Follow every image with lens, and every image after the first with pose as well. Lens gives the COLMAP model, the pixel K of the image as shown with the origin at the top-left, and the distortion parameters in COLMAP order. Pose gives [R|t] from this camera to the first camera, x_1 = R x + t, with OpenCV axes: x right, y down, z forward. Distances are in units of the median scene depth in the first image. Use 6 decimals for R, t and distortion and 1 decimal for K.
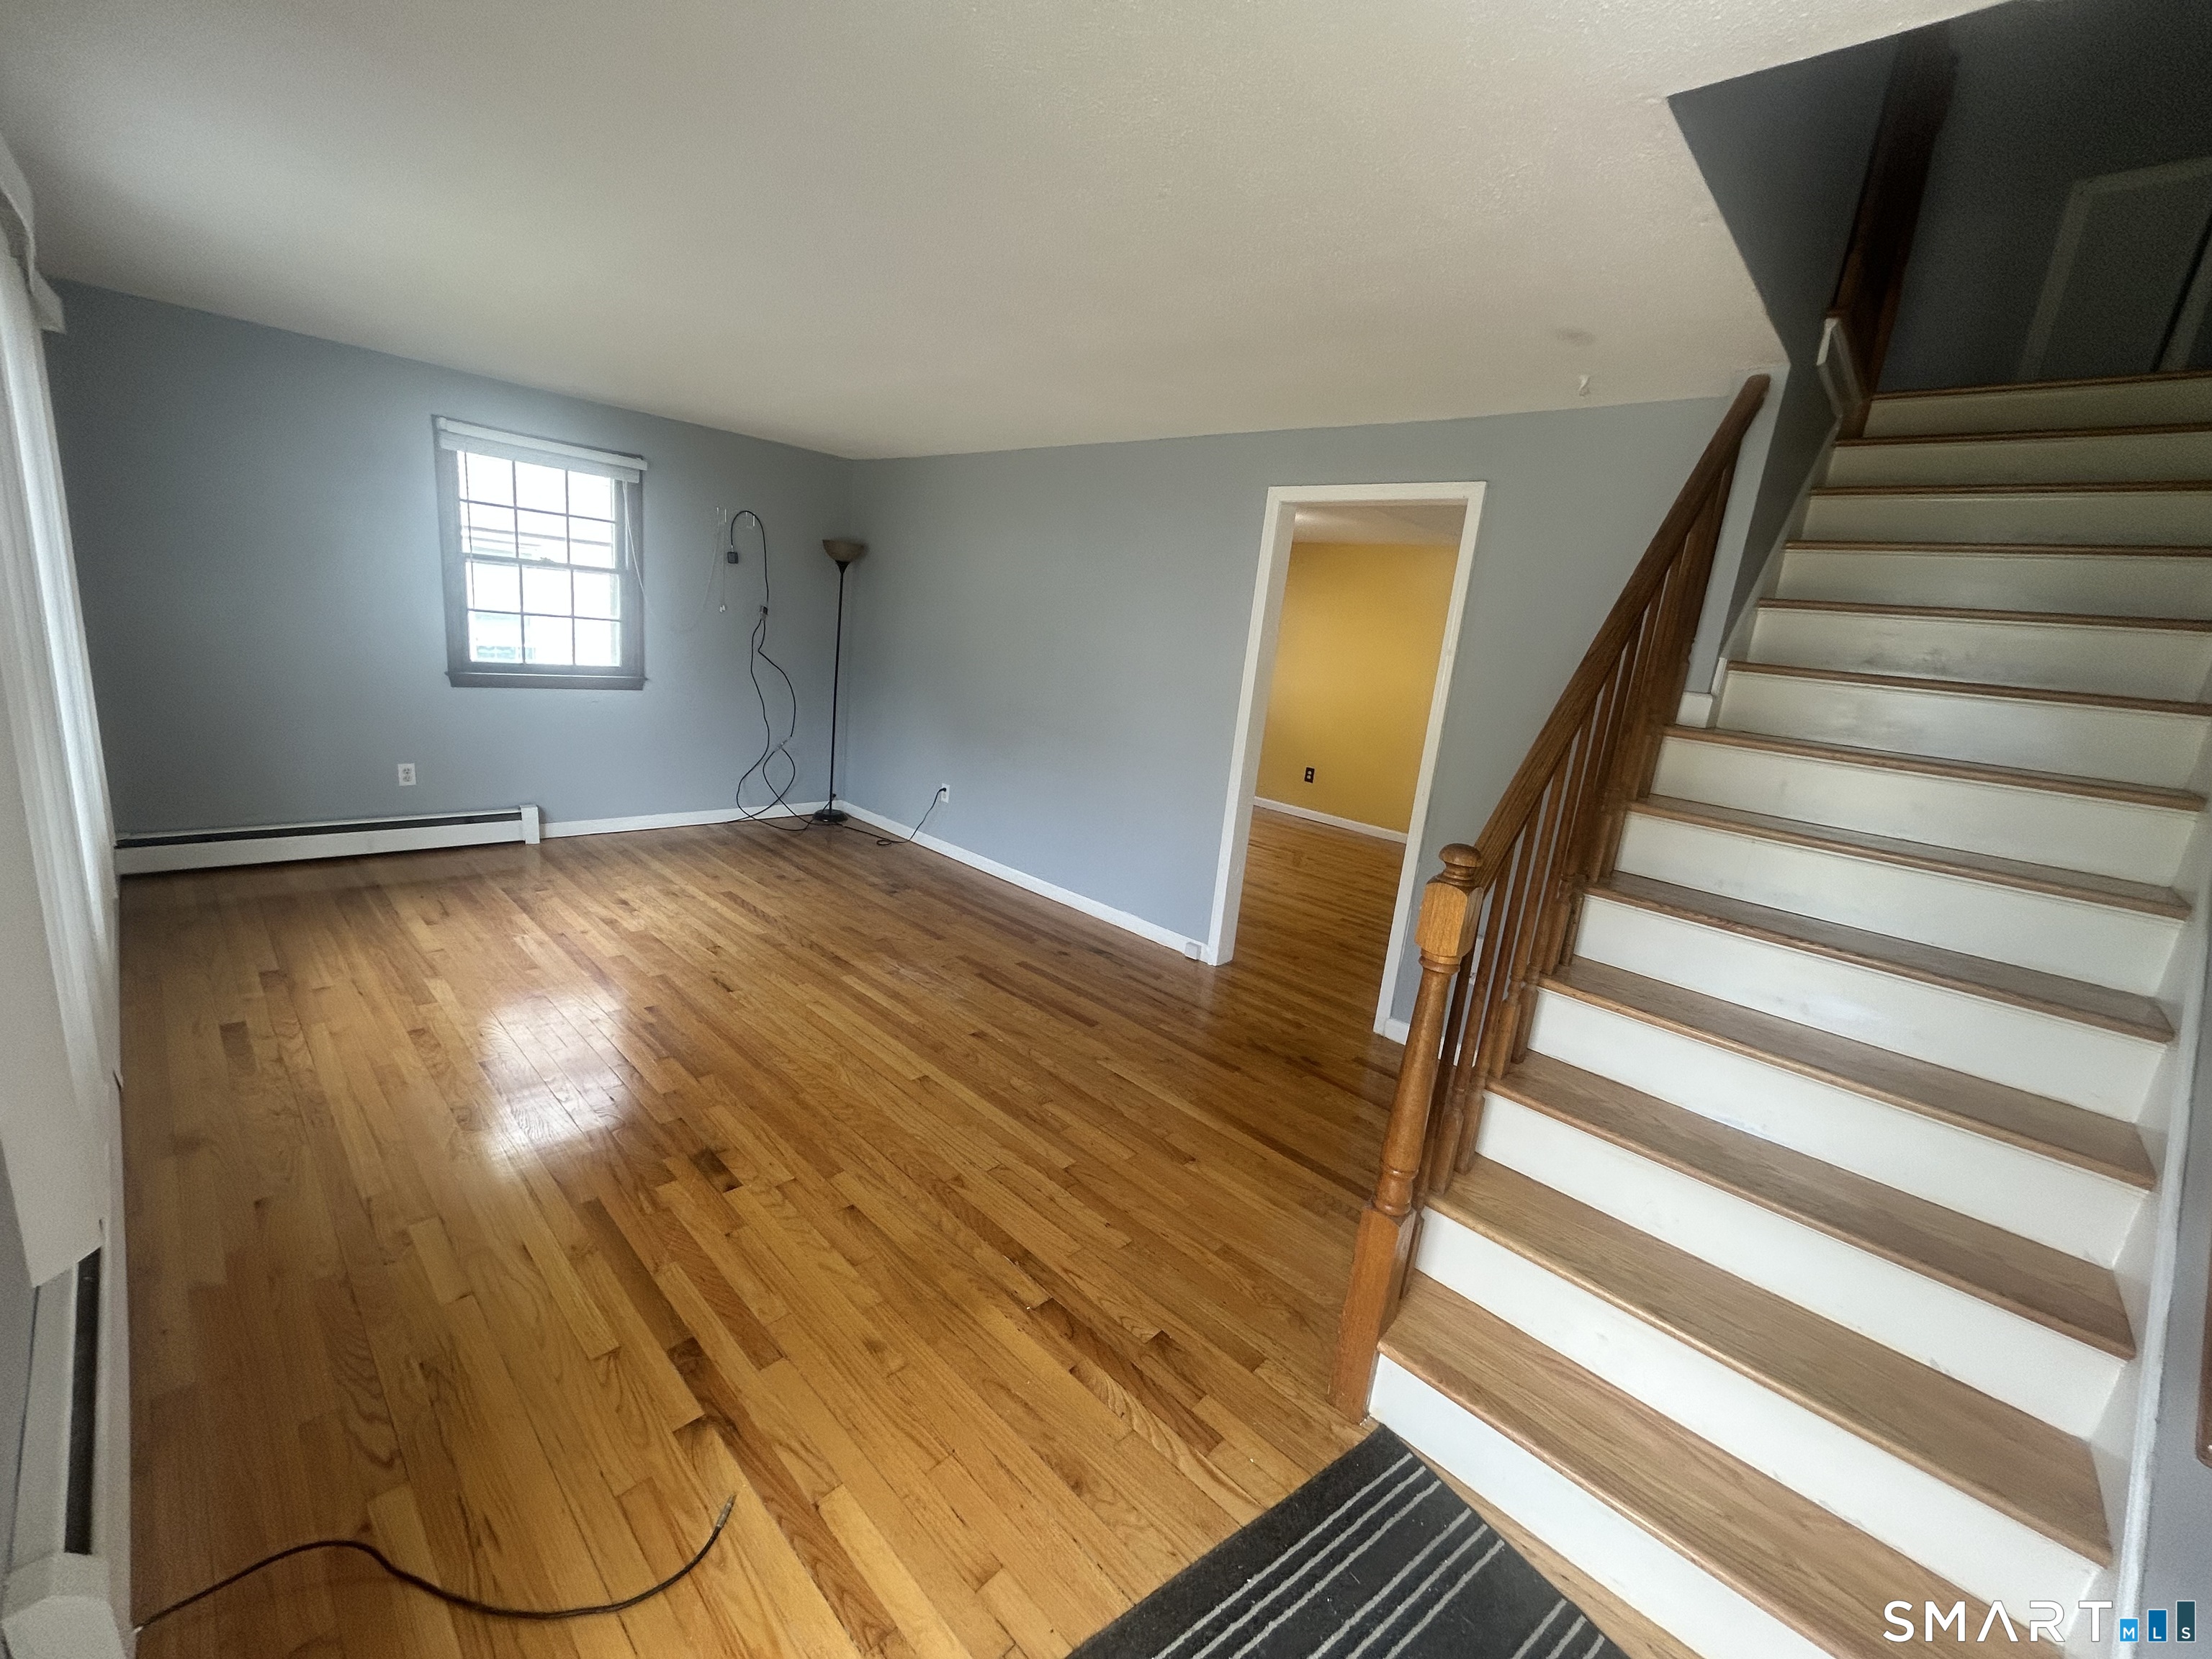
lens RADIAL K [[883.8, 0, 1106.0], [0, 883.8, 829.5], [0, 0, 1]] dist [-0.001127, -0.000124]
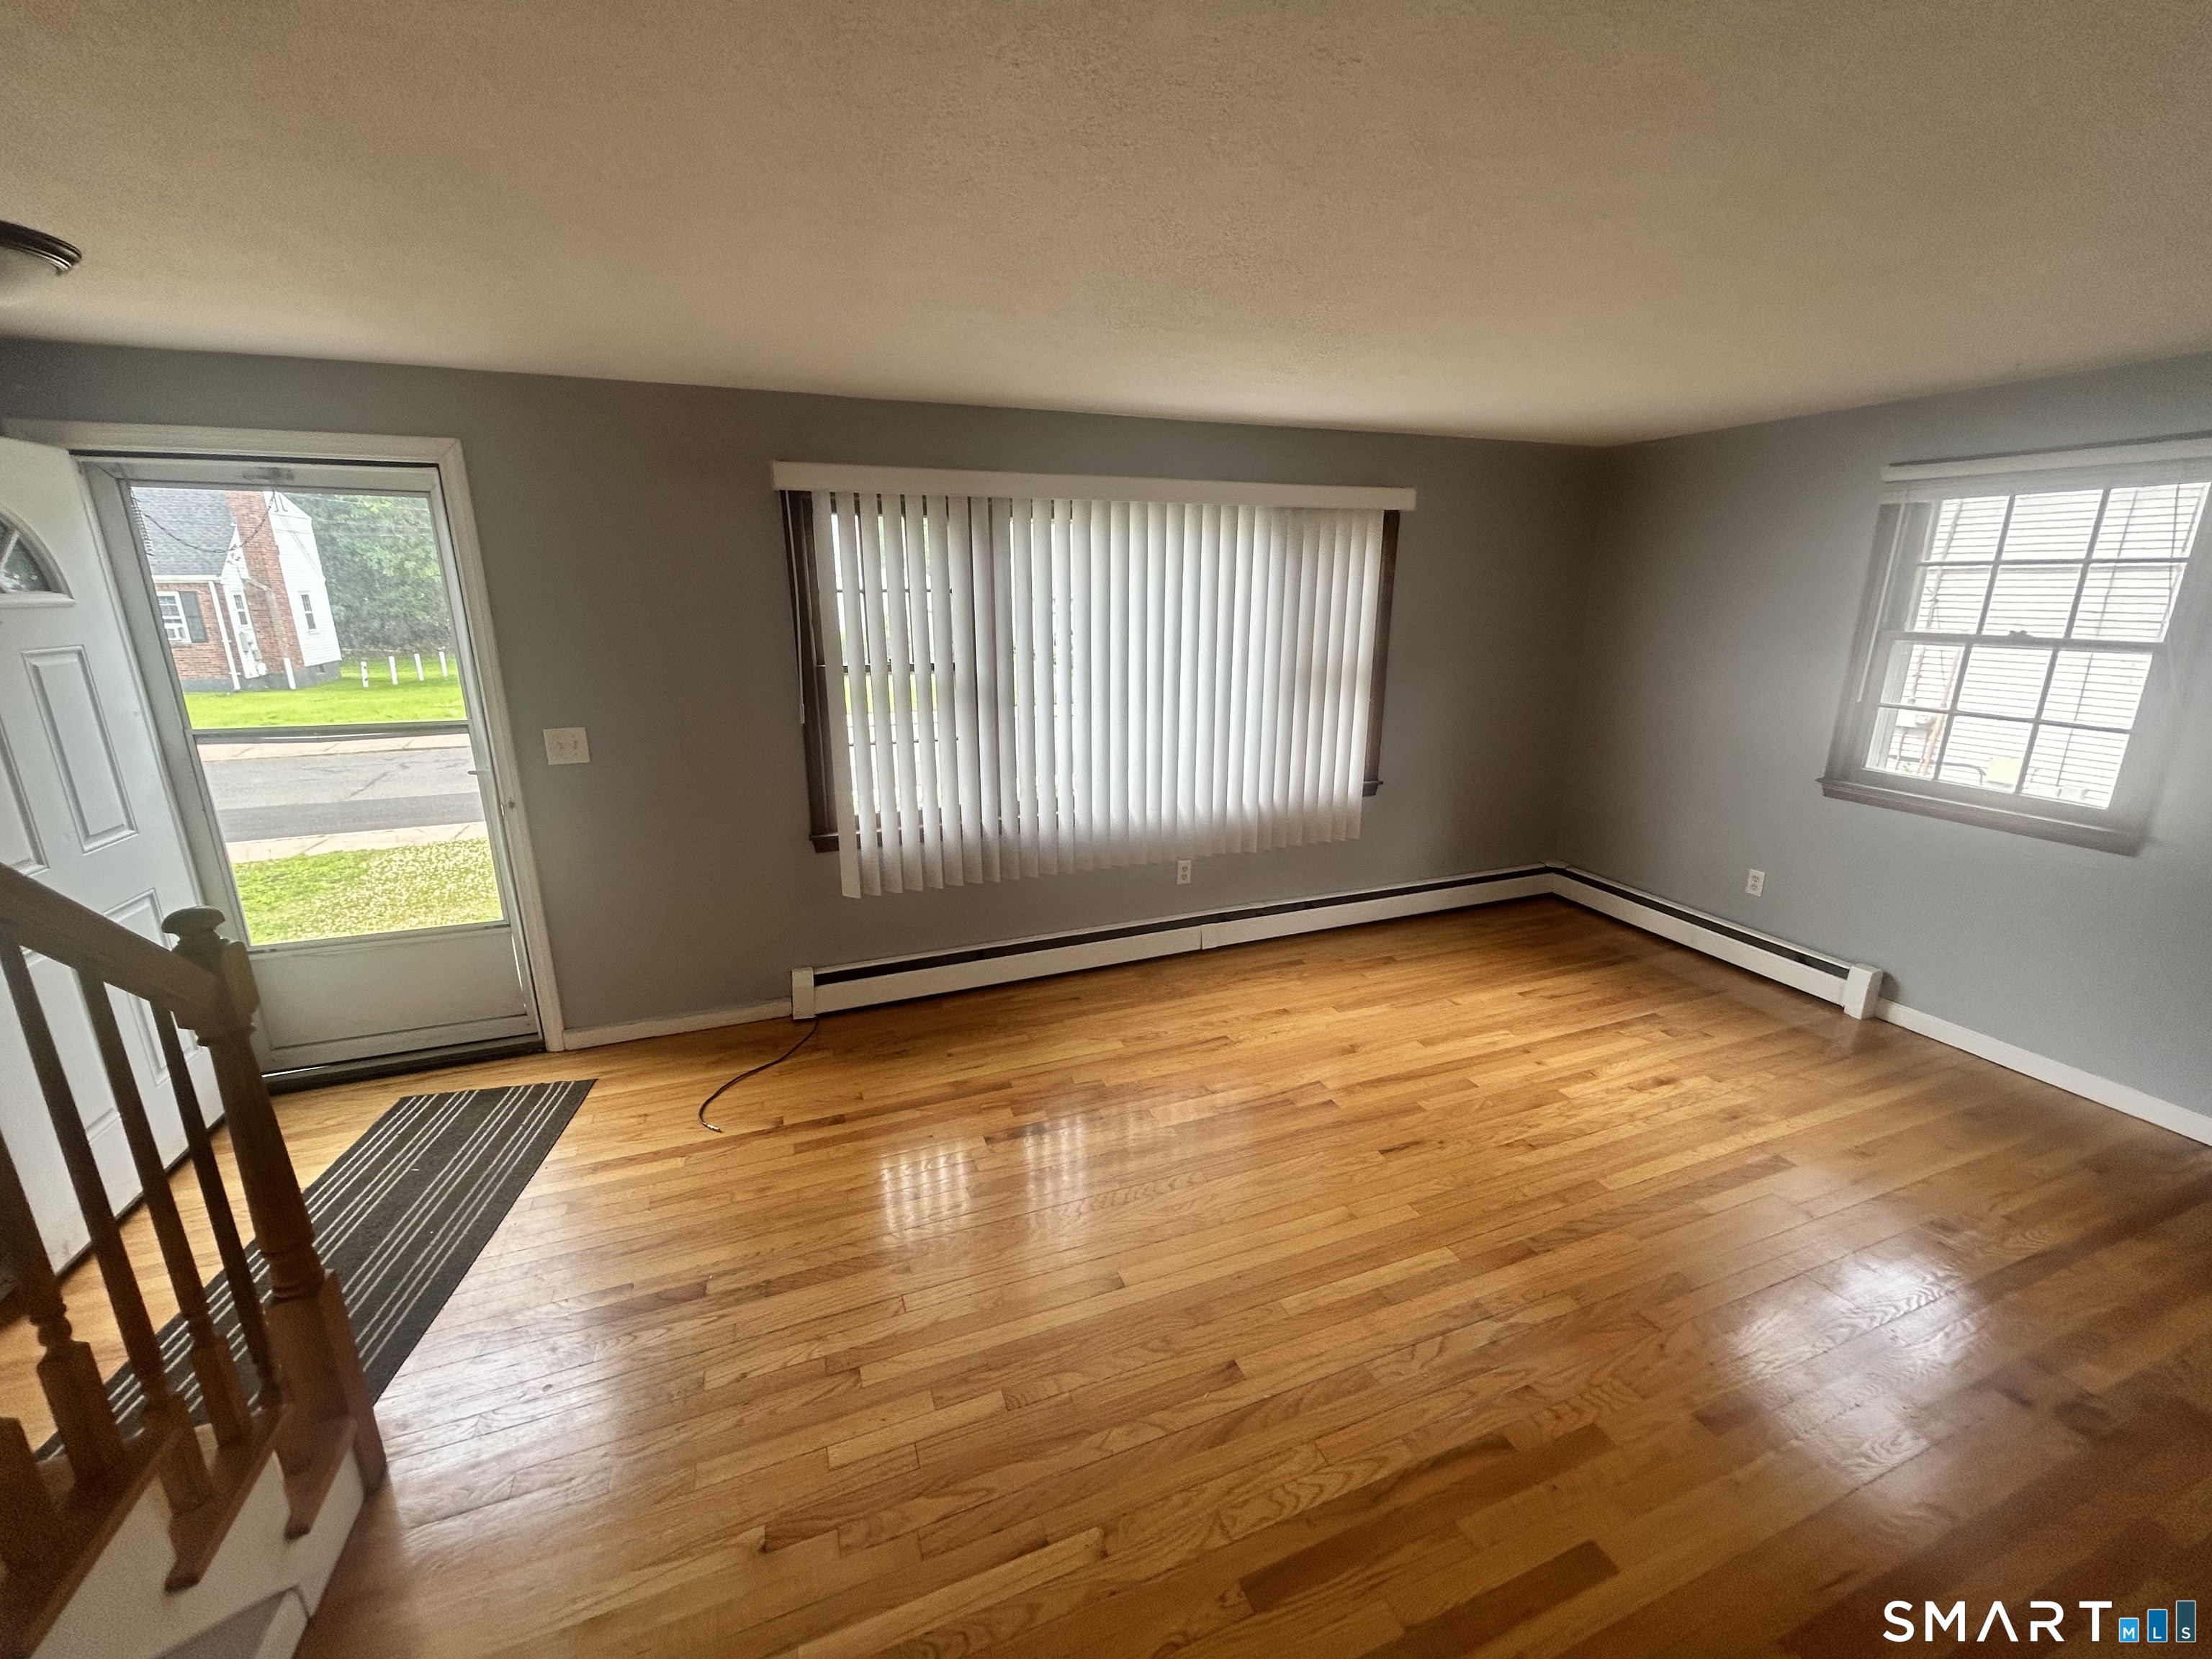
lens RADIAL K [[883.8, 0, 1106.0], [0, 883.8, 829.5], [0, 0, 1]] dist [-0.001127, -0.000124]
pose [[-0.424944, 0.141523, -0.894088, 0.323570], [-0.247657, 0.931843, 0.265206, -0.216450], [0.870683, 0.334125, -0.360932, 0.851073]]
